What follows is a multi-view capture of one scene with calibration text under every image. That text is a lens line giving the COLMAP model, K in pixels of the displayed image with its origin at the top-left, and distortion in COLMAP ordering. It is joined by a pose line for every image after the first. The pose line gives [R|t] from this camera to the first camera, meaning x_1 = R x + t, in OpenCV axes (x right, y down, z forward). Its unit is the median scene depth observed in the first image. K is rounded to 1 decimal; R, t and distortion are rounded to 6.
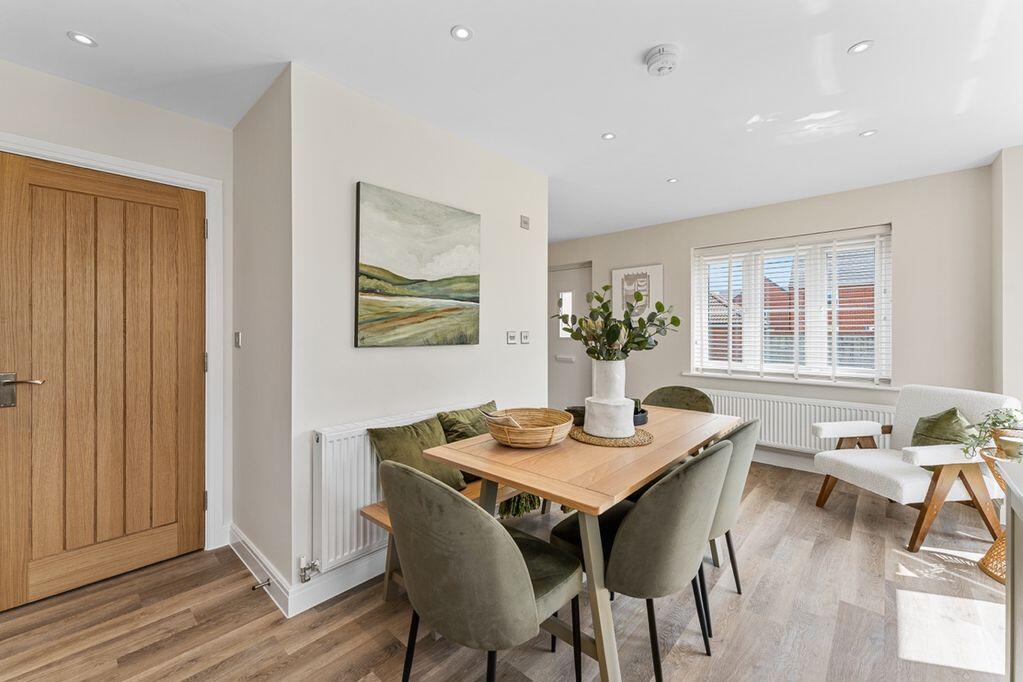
lens RADIAL K [[420.3, 0, 515.6], [0, 420.3, 328.4], [0, 0, 1]] dist [-0.000153, 0.000127]
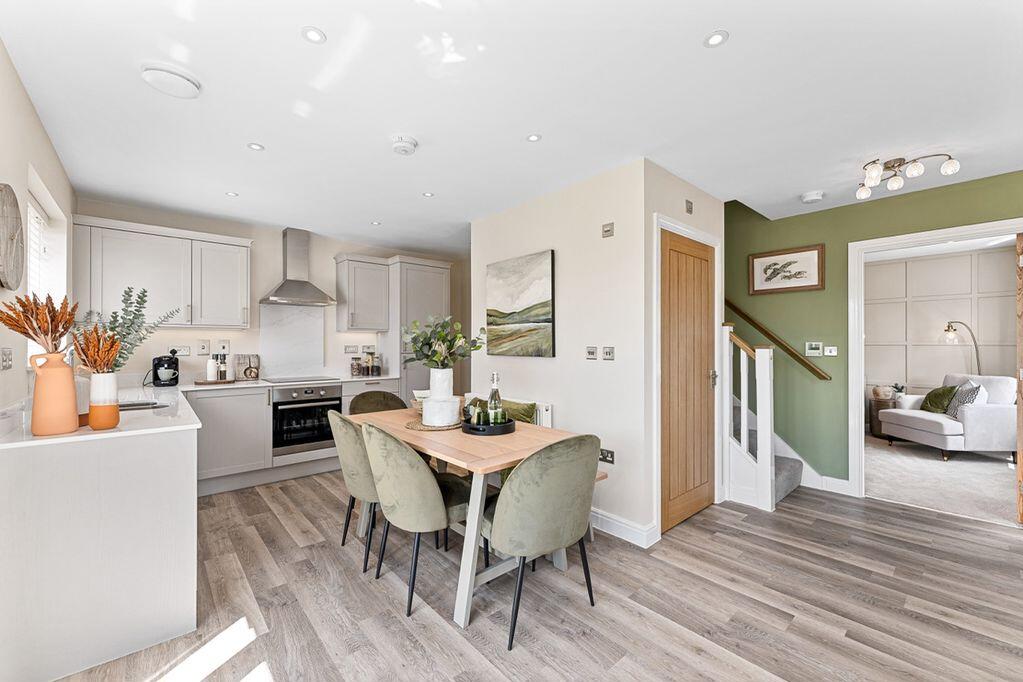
lens RADIAL K [[412.0, 0, 499.7], [0, 412.0, 343.3], [0, 0, 1]] dist [-0.000218, 0.000068]
pose [[-0.141358, -0.005832, -0.989941, 1.344979], [0.002631, 0.999977, -0.006267, 0.006051], [0.989955, -0.003490, -0.141340, 1.245893]]
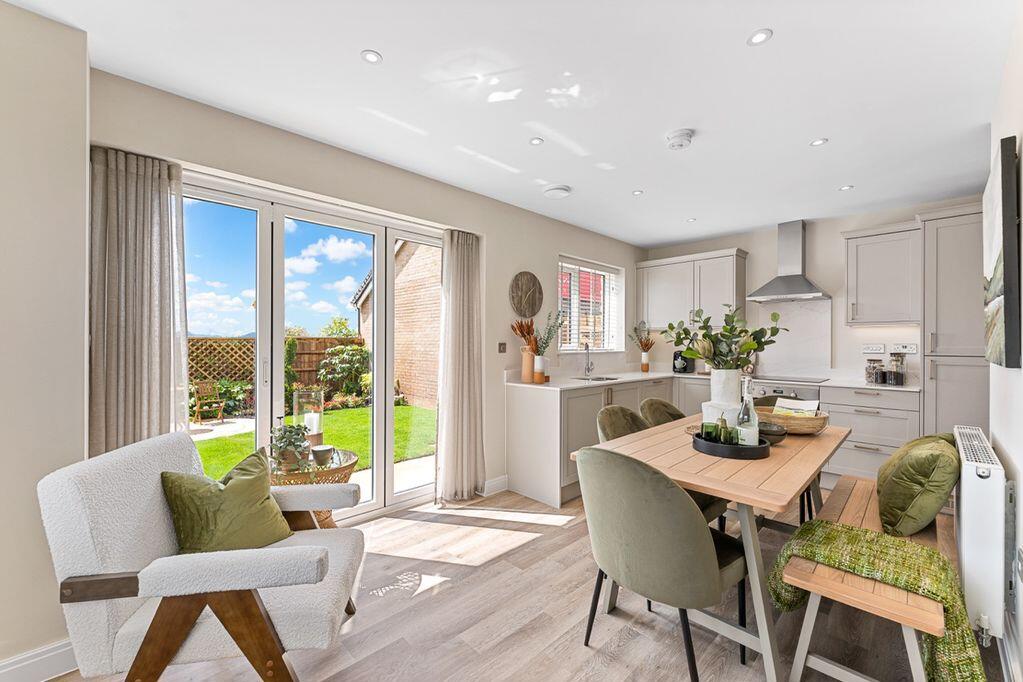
lens RADIAL K [[412.9, 0, 521.4], [0, 412.9, 342.1], [0, 0, 1]] dist [-0.000550, -0.000034]
pose [[-0.998437, -0.005755, 0.055600, 0.652565], [-0.005934, 0.999978, -0.003047, 0.007050], [-0.055581, -0.003372, -0.998448, 1.967160]]
